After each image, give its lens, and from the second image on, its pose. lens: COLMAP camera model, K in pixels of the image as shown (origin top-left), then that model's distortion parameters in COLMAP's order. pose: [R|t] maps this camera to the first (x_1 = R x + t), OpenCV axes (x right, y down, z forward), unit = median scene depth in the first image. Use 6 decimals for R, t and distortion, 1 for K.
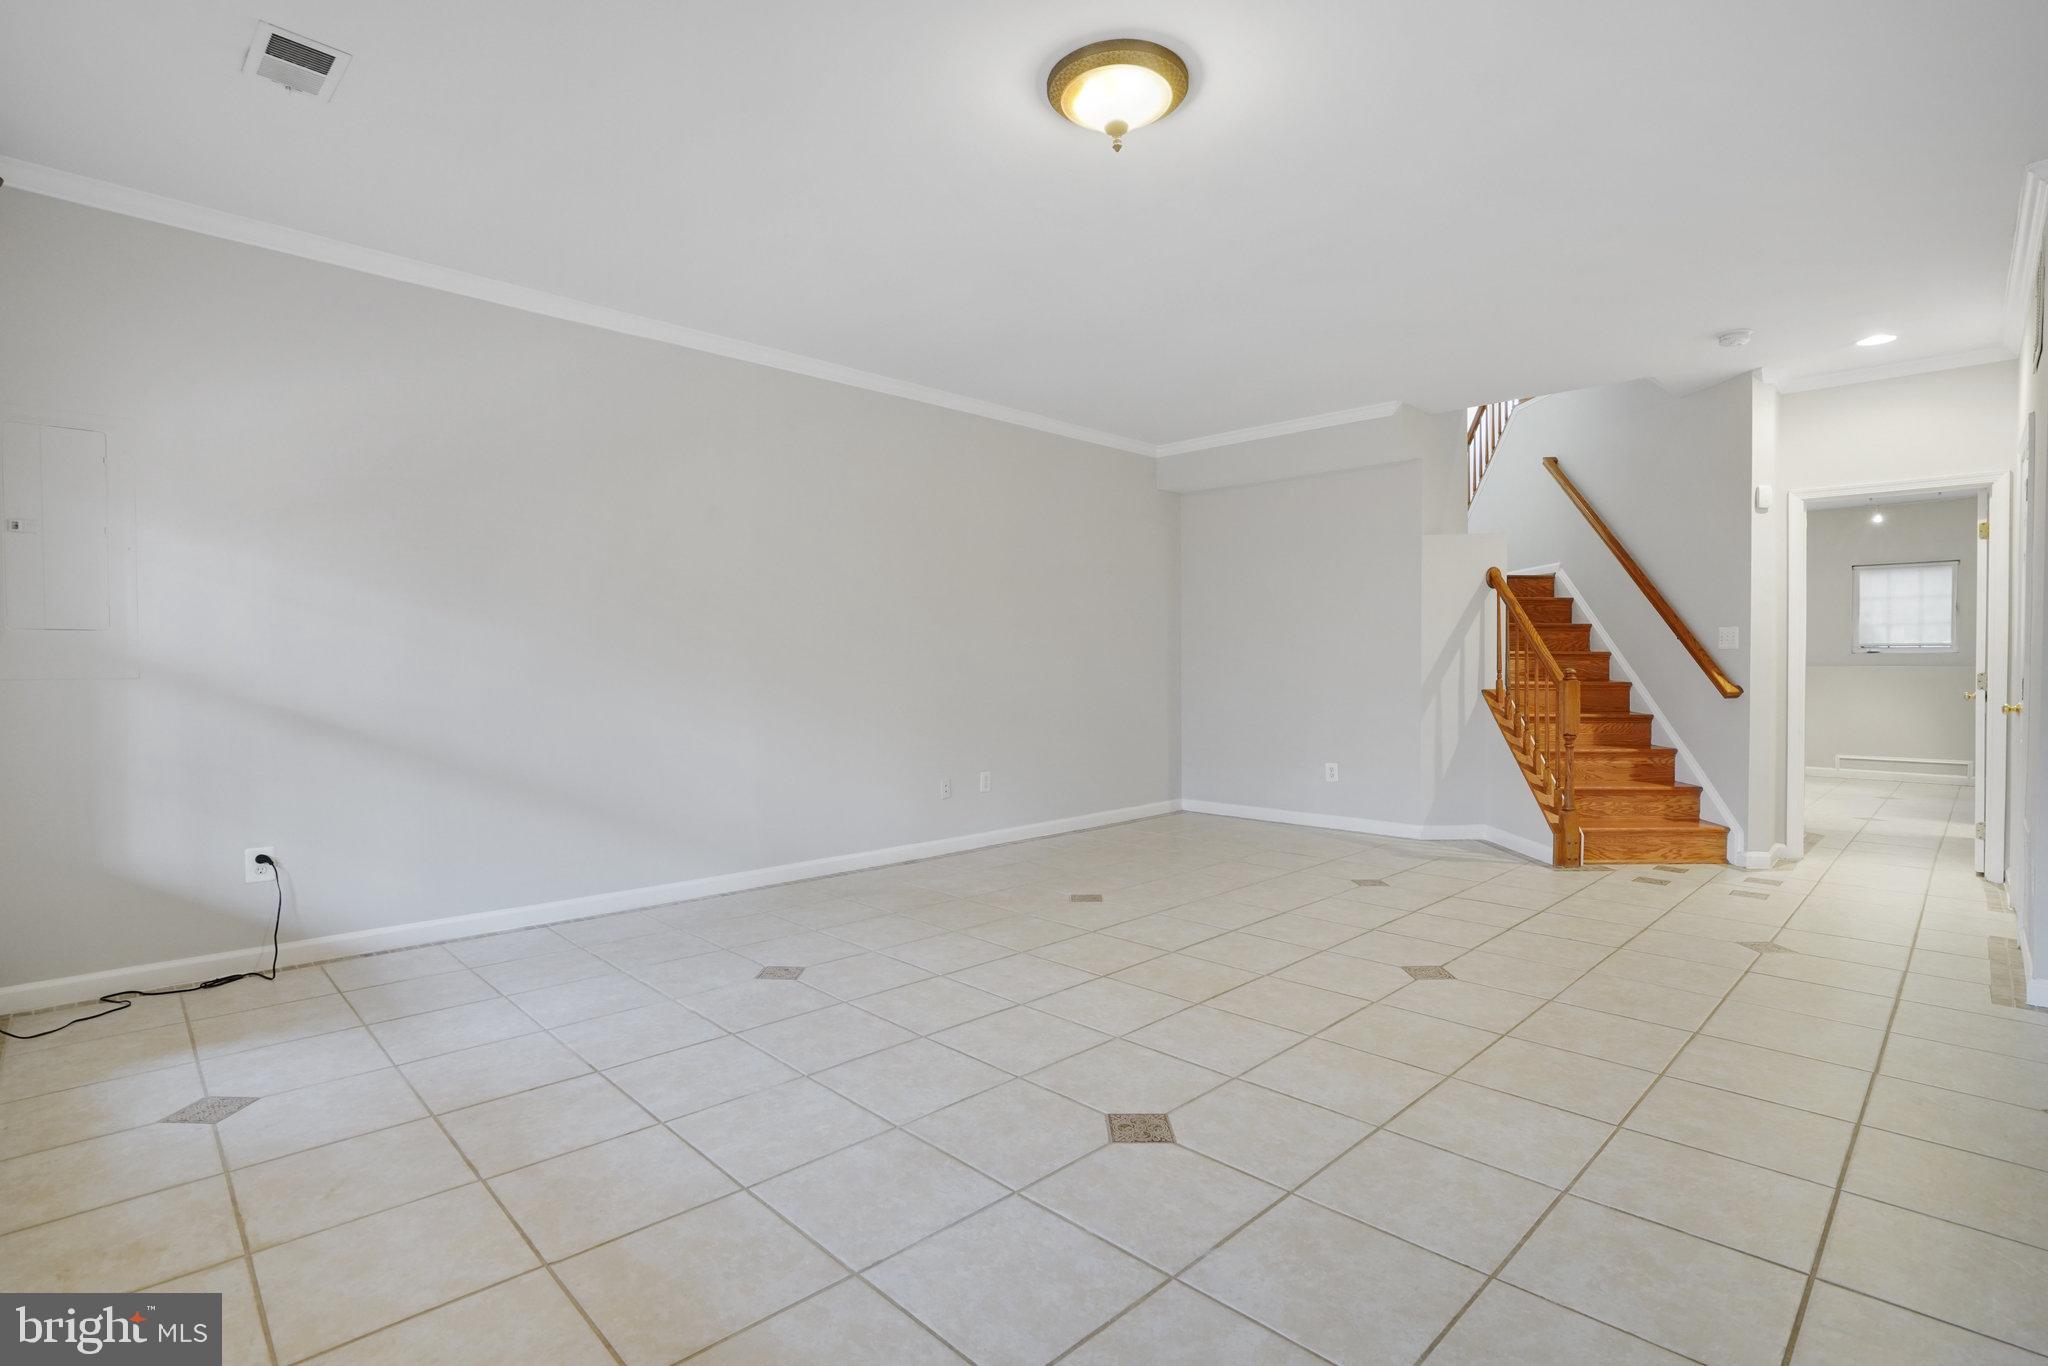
lens RADIAL K [[955.4, 0, 1024.0], [0, 955.4, 683.0], [0, 0, 1]] dist [-0.067129, 0.000594]
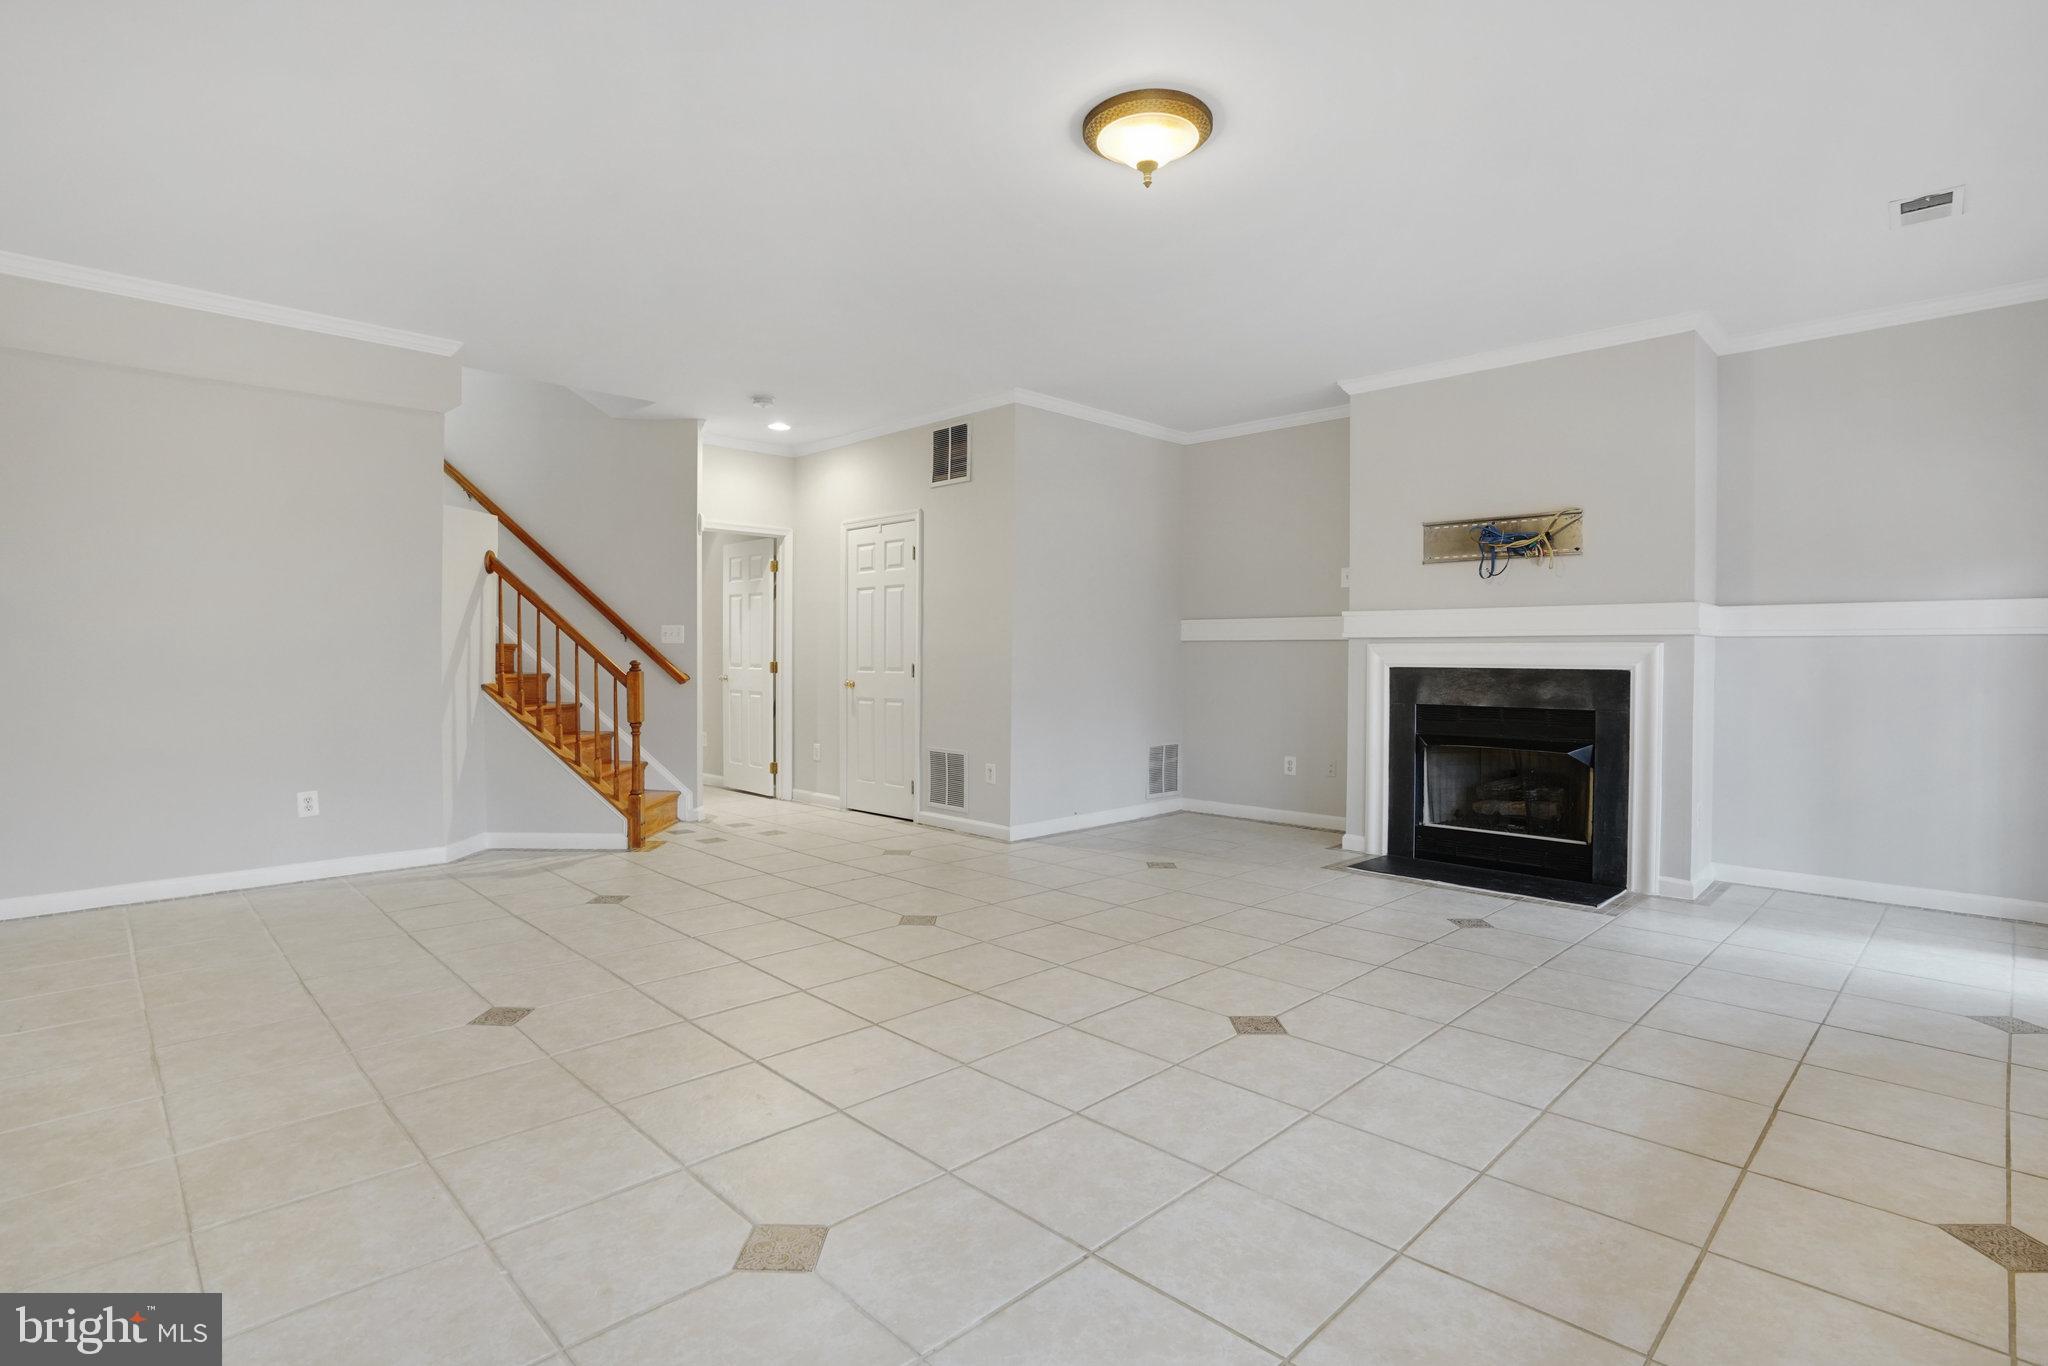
lens RADIAL K [[966.7, 0, 1007.4], [0, 966.7, 682.8], [0, 0, 1]] dist [-0.051605, 0.009668]
pose [[0.032634, -0.028650, 0.999057, -0.943766], [0.019212, 0.999422, 0.028033, -0.024835], [-0.999283, 0.018279, 0.033165, 1.041863]]
